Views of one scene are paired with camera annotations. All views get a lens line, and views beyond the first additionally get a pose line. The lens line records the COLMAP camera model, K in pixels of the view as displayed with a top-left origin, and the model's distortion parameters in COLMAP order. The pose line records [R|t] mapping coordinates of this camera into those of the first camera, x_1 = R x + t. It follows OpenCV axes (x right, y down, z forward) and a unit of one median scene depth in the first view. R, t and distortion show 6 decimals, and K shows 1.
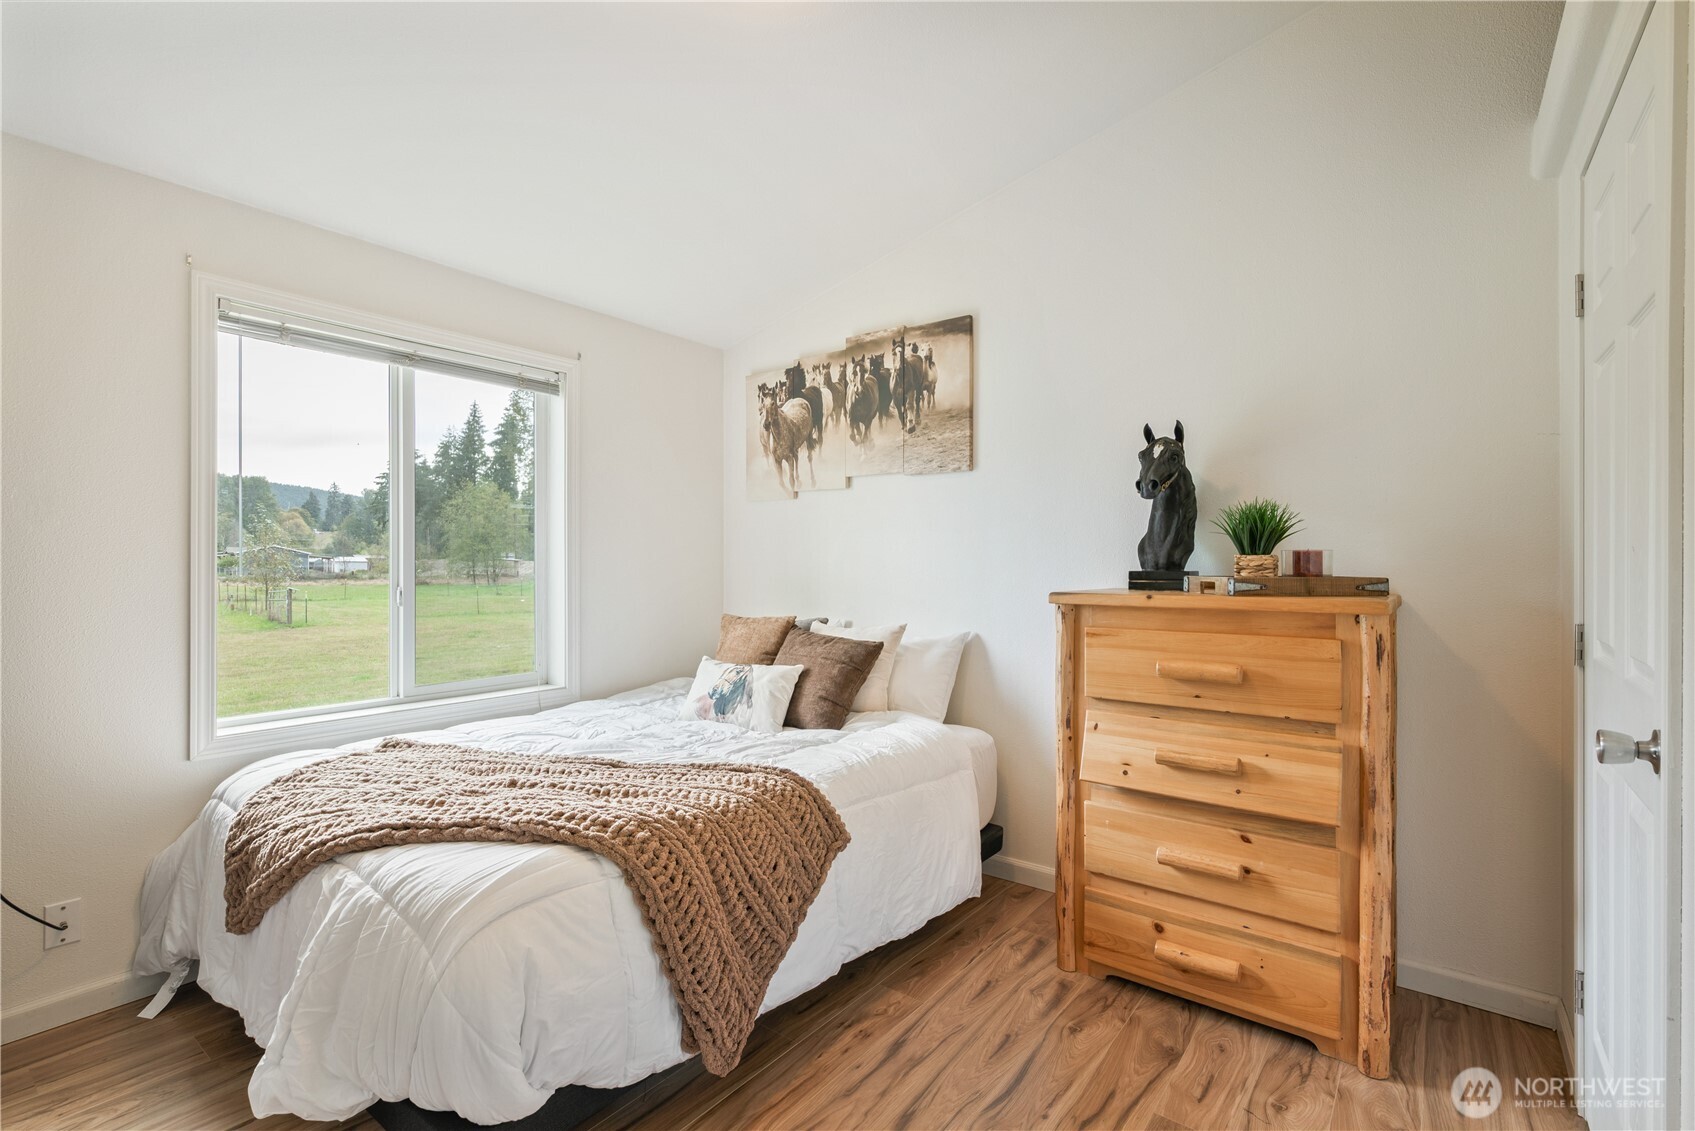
lens RADIAL K [[749.8, 0, 849.0], [0, 749.8, 567.0], [0, 0, 1]] dist [-0.000326, -0.000898]
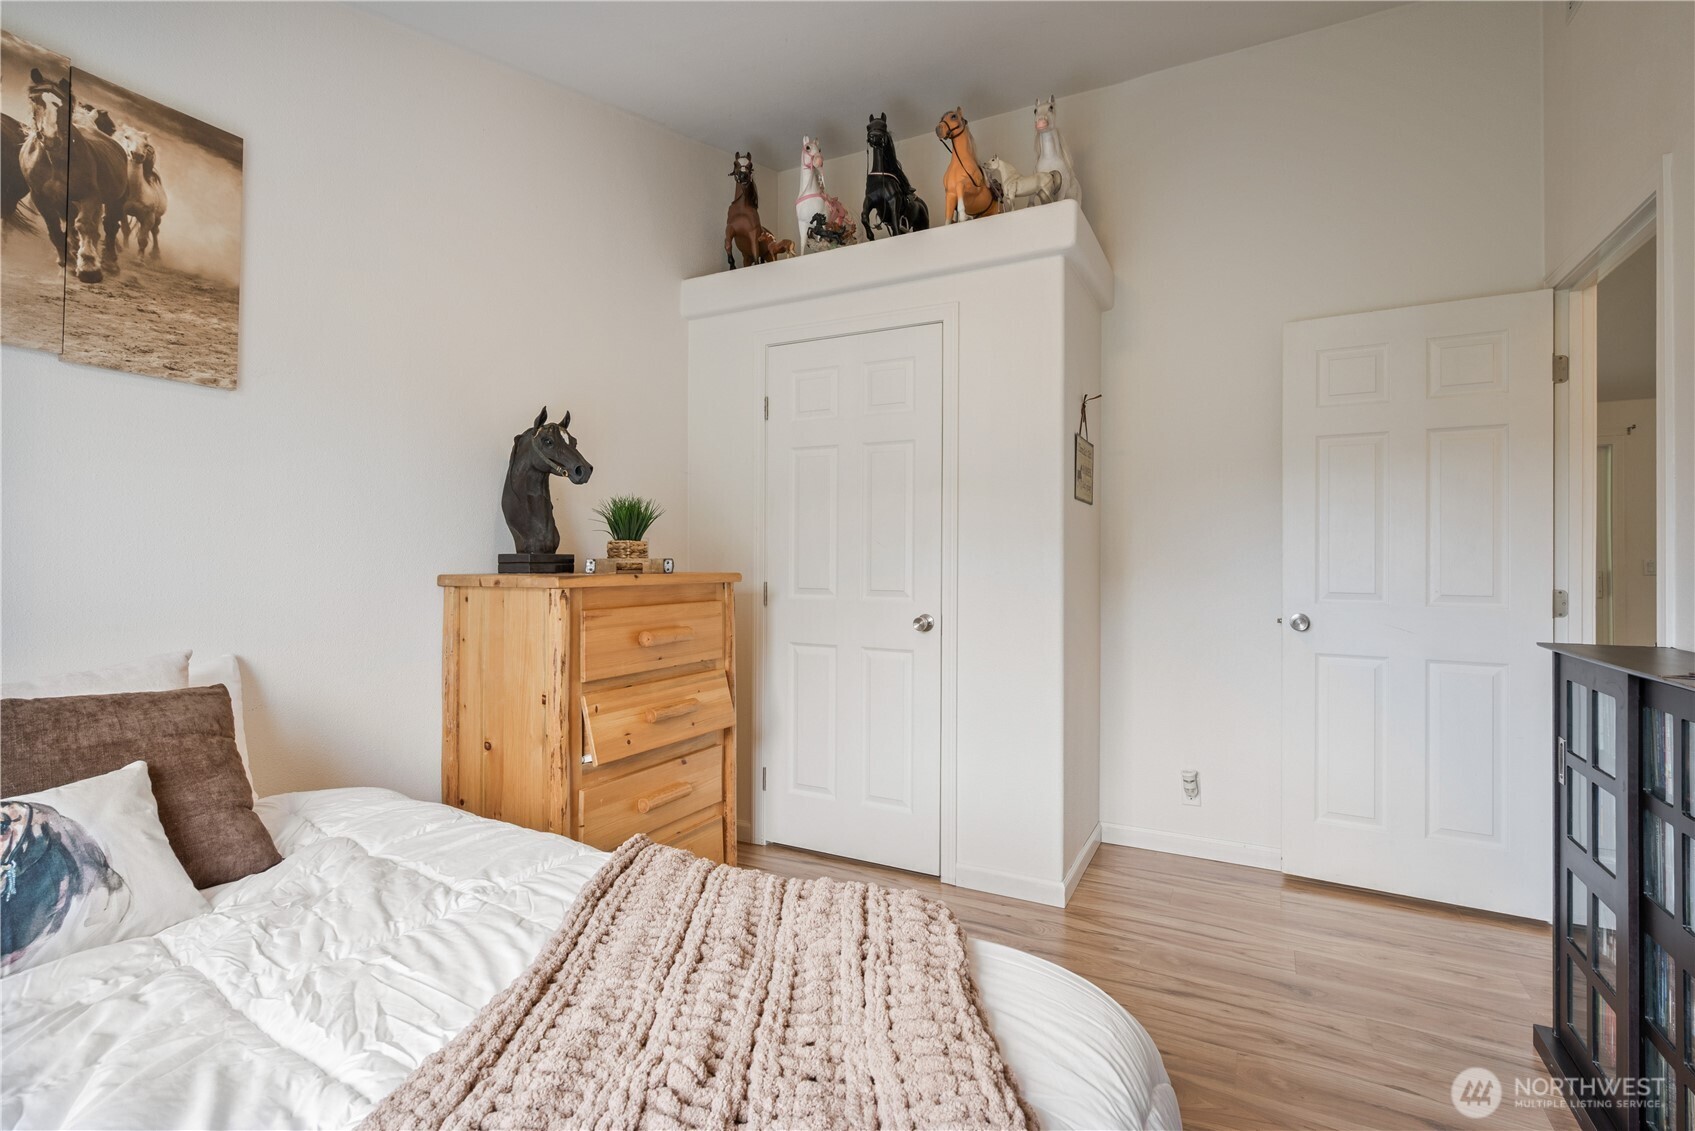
lens RADIAL K [[749.8, 0, 849.7], [0, 749.8, 560.4], [0, 0, 1]] dist [-0.000326, -0.000898]
pose [[-0.132856, -0.005181, 0.991122, -0.499763], [-0.004644, 0.999979, 0.004605, 0.005718], [-0.991124, -0.003990, -0.132877, 0.564262]]
